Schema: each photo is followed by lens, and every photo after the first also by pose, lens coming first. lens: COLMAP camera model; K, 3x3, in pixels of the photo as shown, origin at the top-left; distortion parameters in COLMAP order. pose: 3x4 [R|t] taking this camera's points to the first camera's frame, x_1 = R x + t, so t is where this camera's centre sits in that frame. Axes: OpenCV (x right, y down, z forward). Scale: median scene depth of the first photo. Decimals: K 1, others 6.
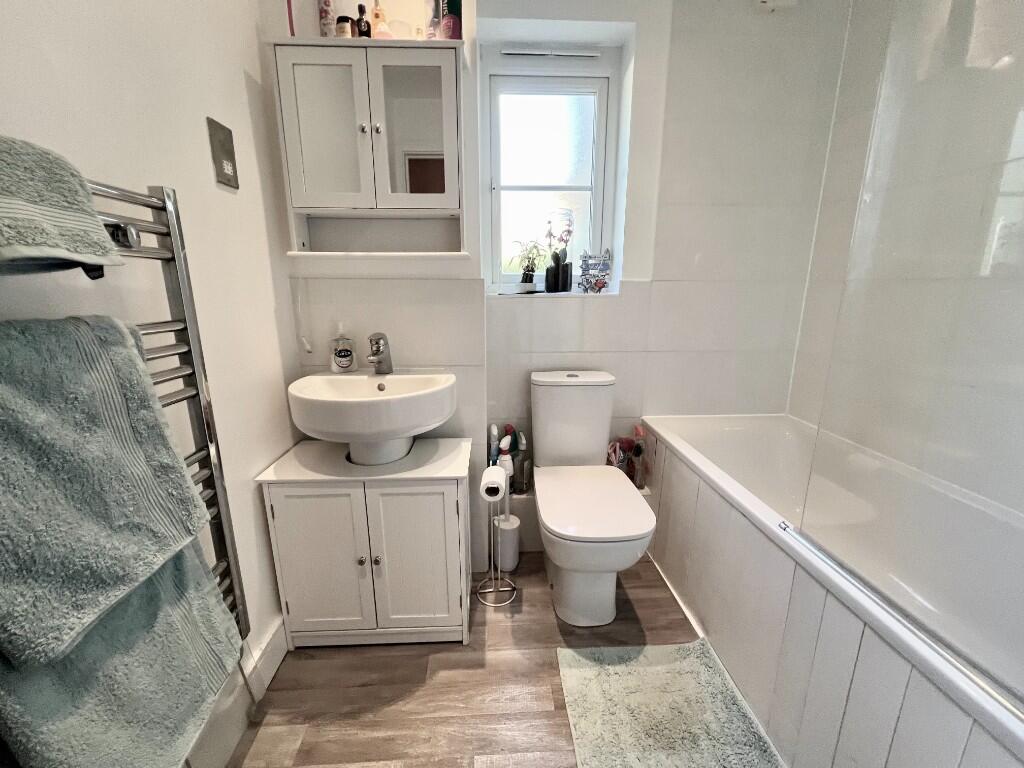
lens RADIAL K [[411.5, 0, 509.2], [0, 411.5, 383.3], [0, 0, 1]] dist [0.001452, -0.000214]
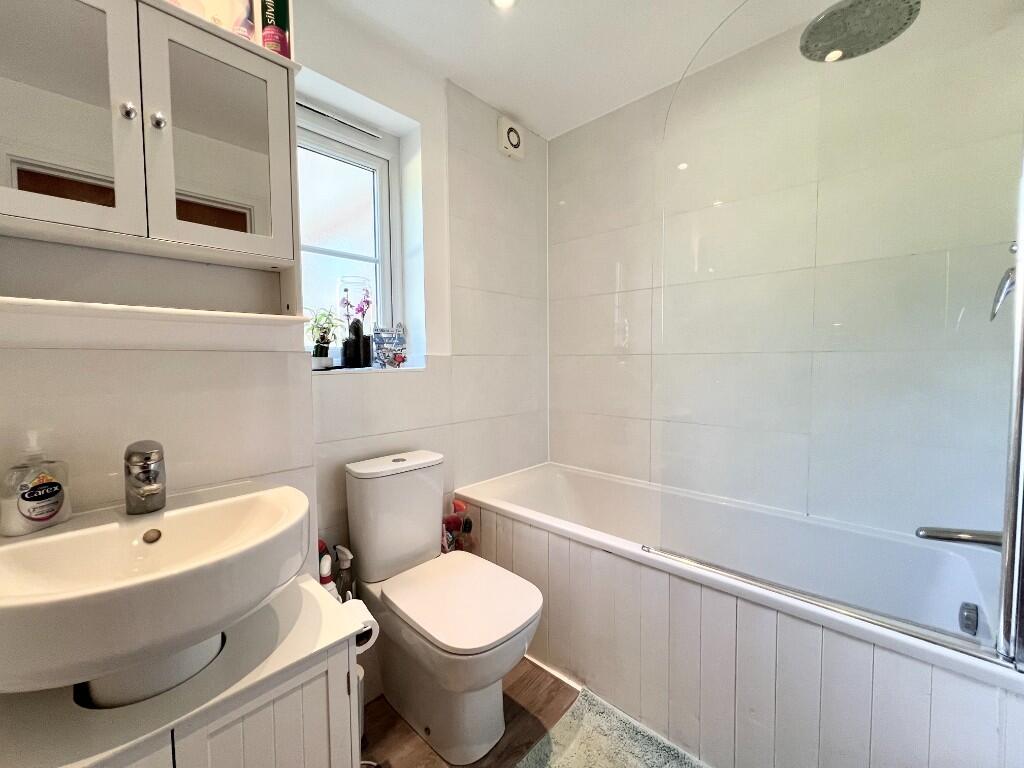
lens RADIAL K [[411.8, 0, 512.6], [0, 411.8, 382.9], [0, 0, 1]] dist [0.000208, -0.000292]
pose [[0.719204, -0.044607, 0.693365, -0.275492], [0.167975, 0.979497, -0.111220, -0.041652], [-0.674188, 0.196458, 0.711951, 0.182879]]
